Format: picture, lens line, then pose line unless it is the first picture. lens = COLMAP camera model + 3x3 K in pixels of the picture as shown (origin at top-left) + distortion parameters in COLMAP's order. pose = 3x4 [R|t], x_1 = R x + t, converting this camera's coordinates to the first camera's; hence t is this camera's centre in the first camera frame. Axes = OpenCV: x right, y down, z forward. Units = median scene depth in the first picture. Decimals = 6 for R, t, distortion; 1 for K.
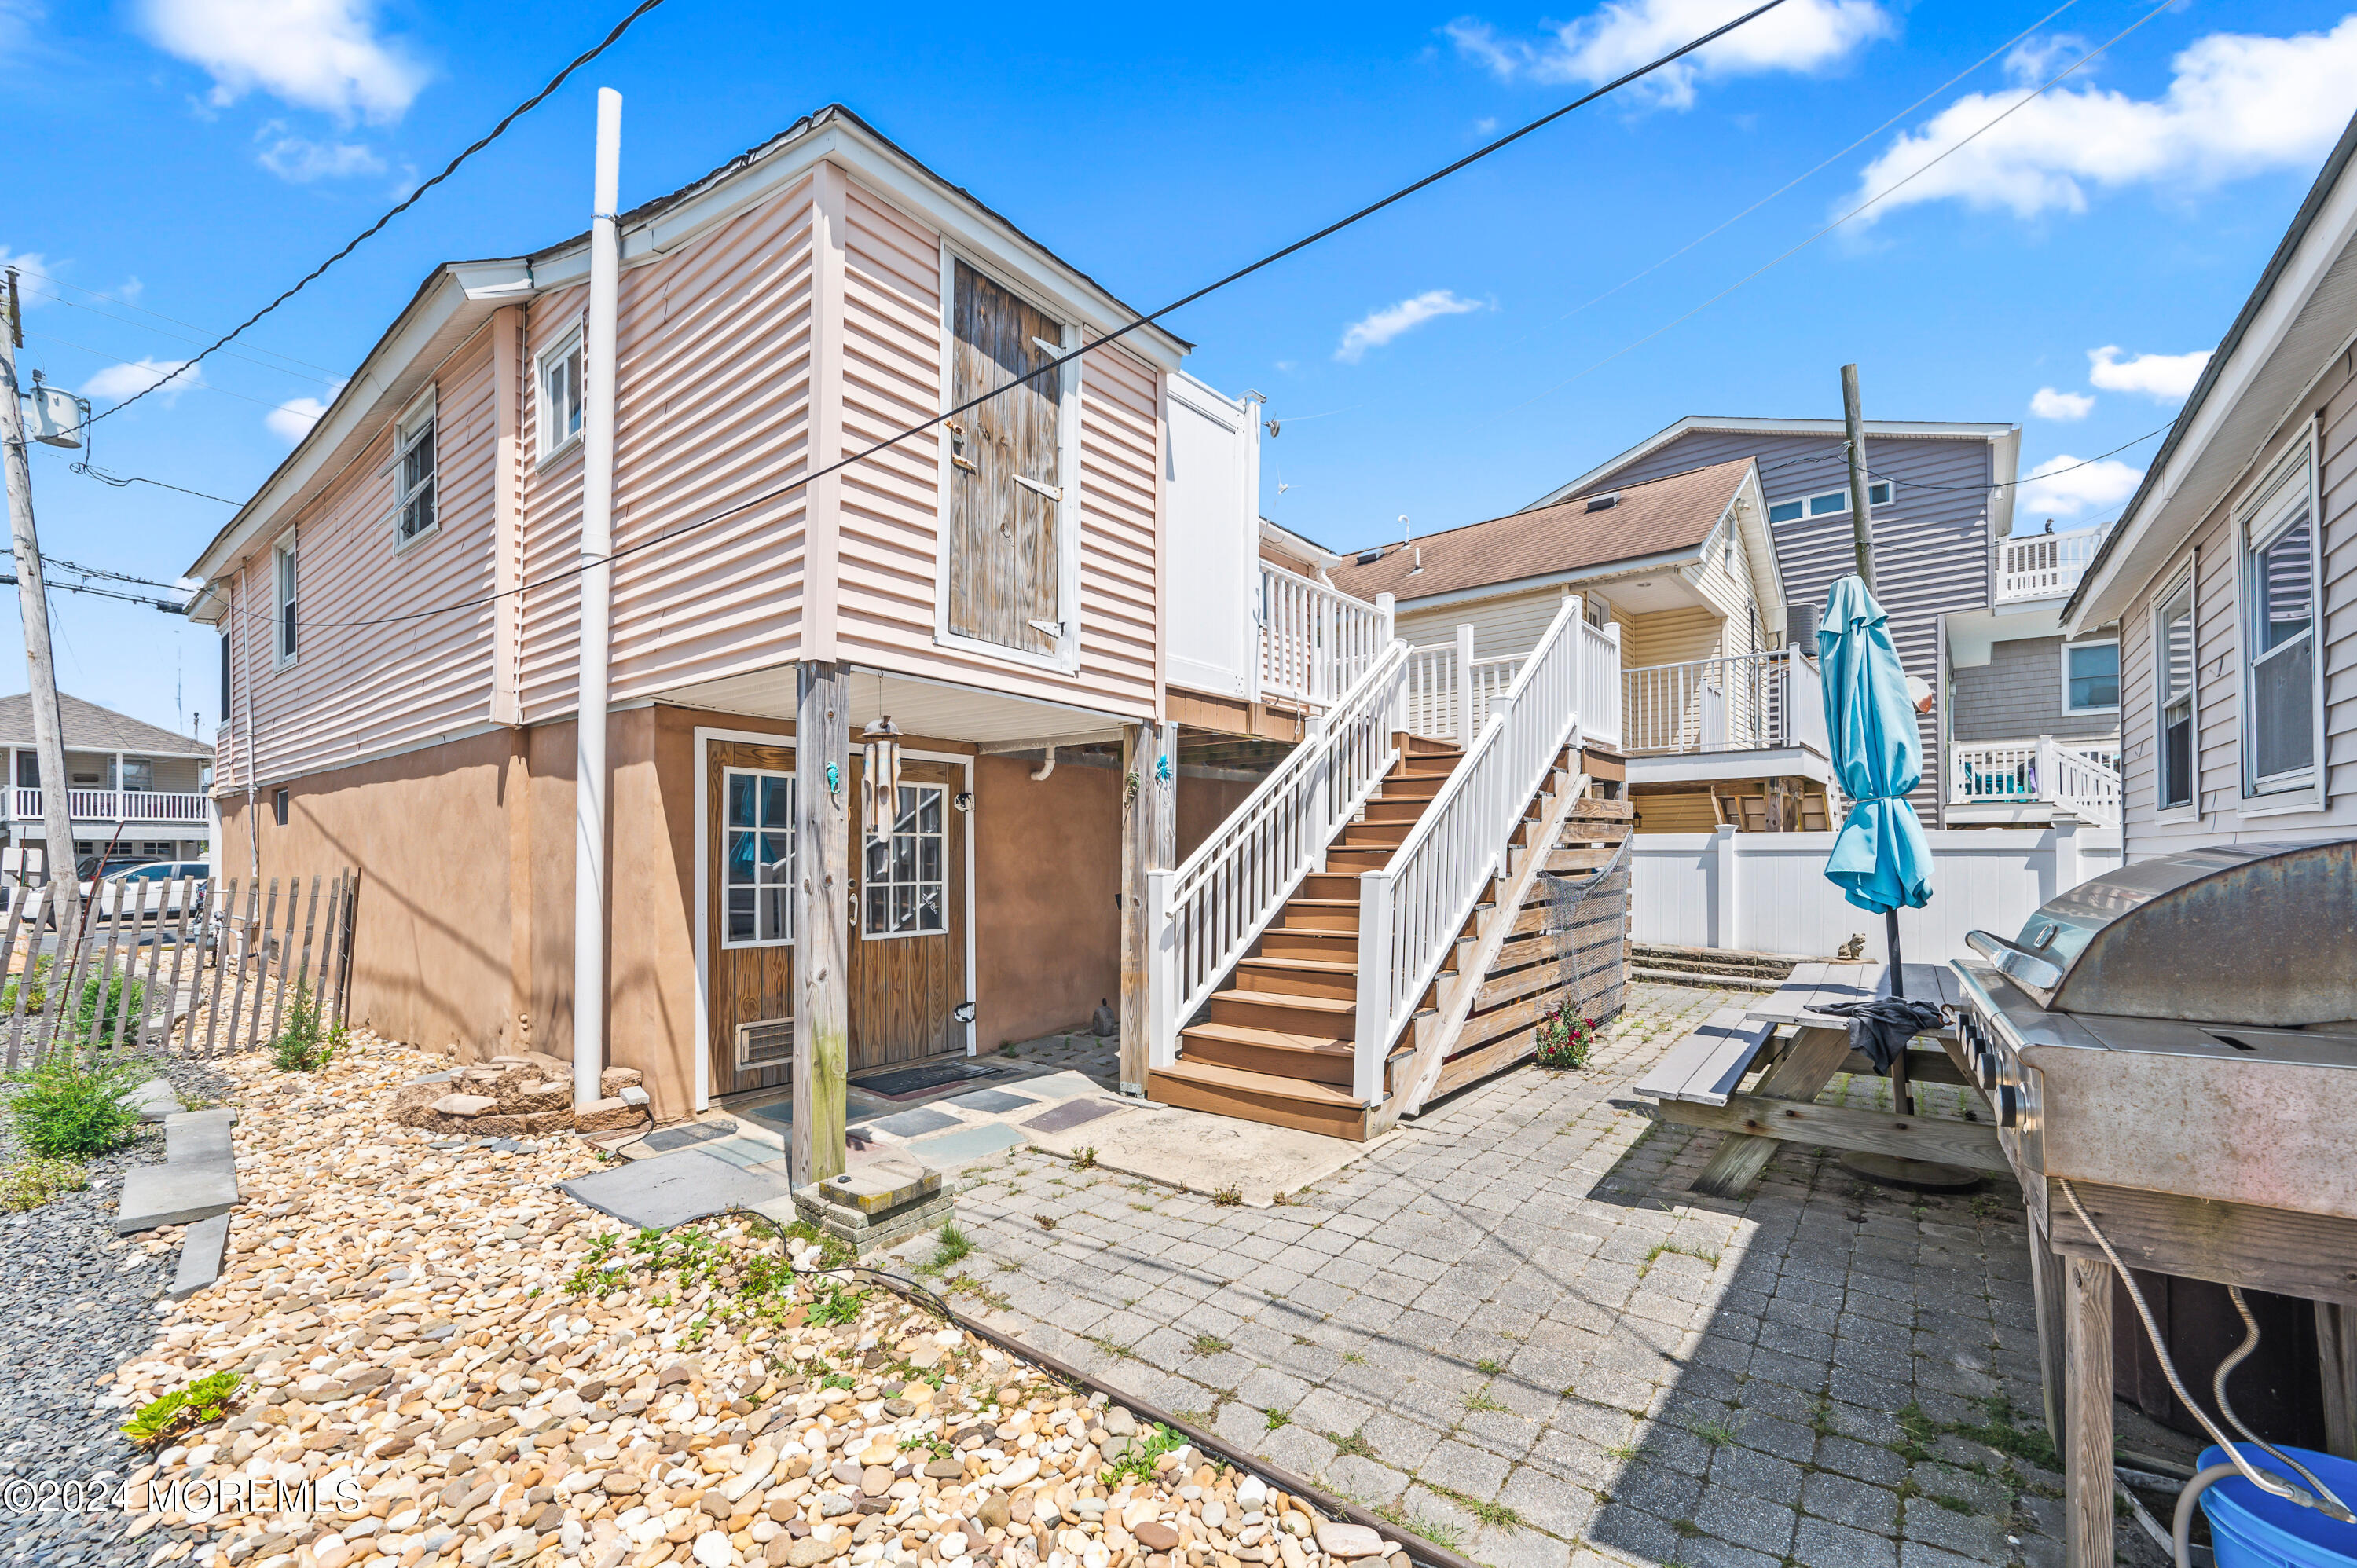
lens RADIAL K [[935.8, 0, 1193.2], [0, 935.8, 841.1], [0, 0, 1]] dist [-0.002170, 0.002720]
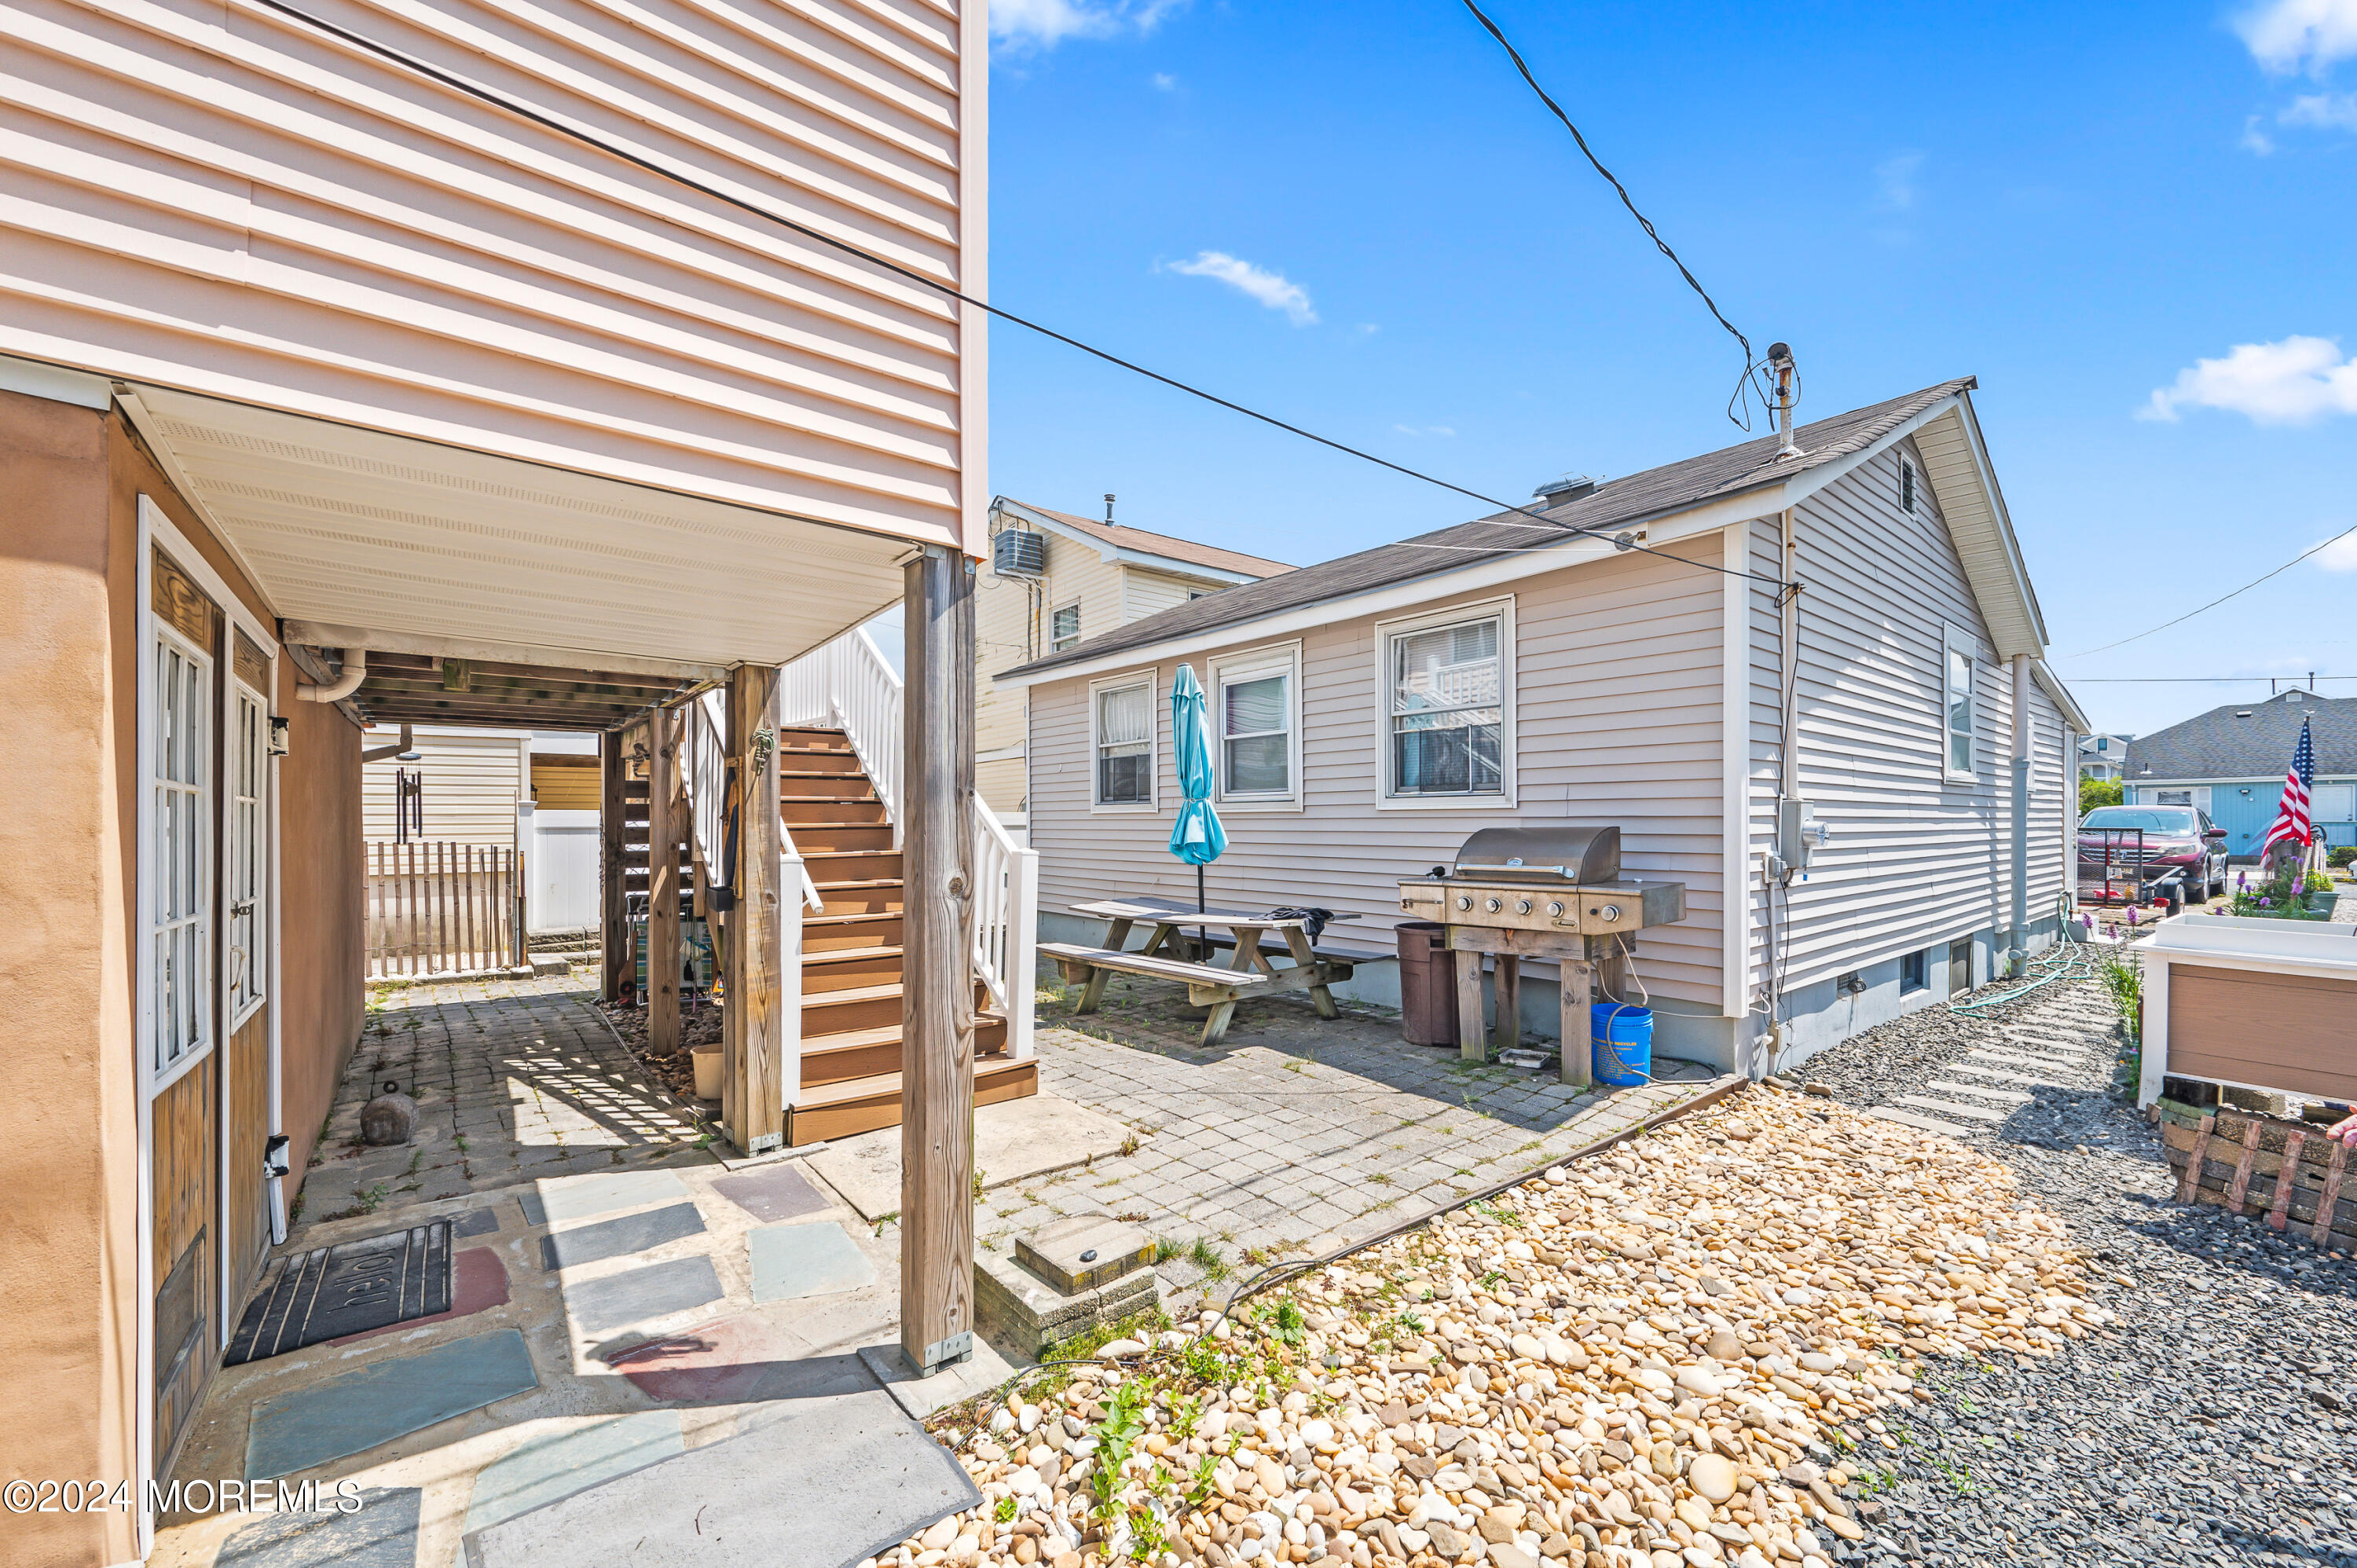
lens RADIAL K [[935.8, 0, 1198.7], [0, 935.8, 830.6], [0, 0, 1]] dist [-0.002170, 0.002720]
pose [[0.226640, -0.004095, 0.973970, -1.035281], [-0.008350, 0.999946, 0.006147, 0.003237], [-0.973943, -0.009526, 0.226594, 0.690678]]
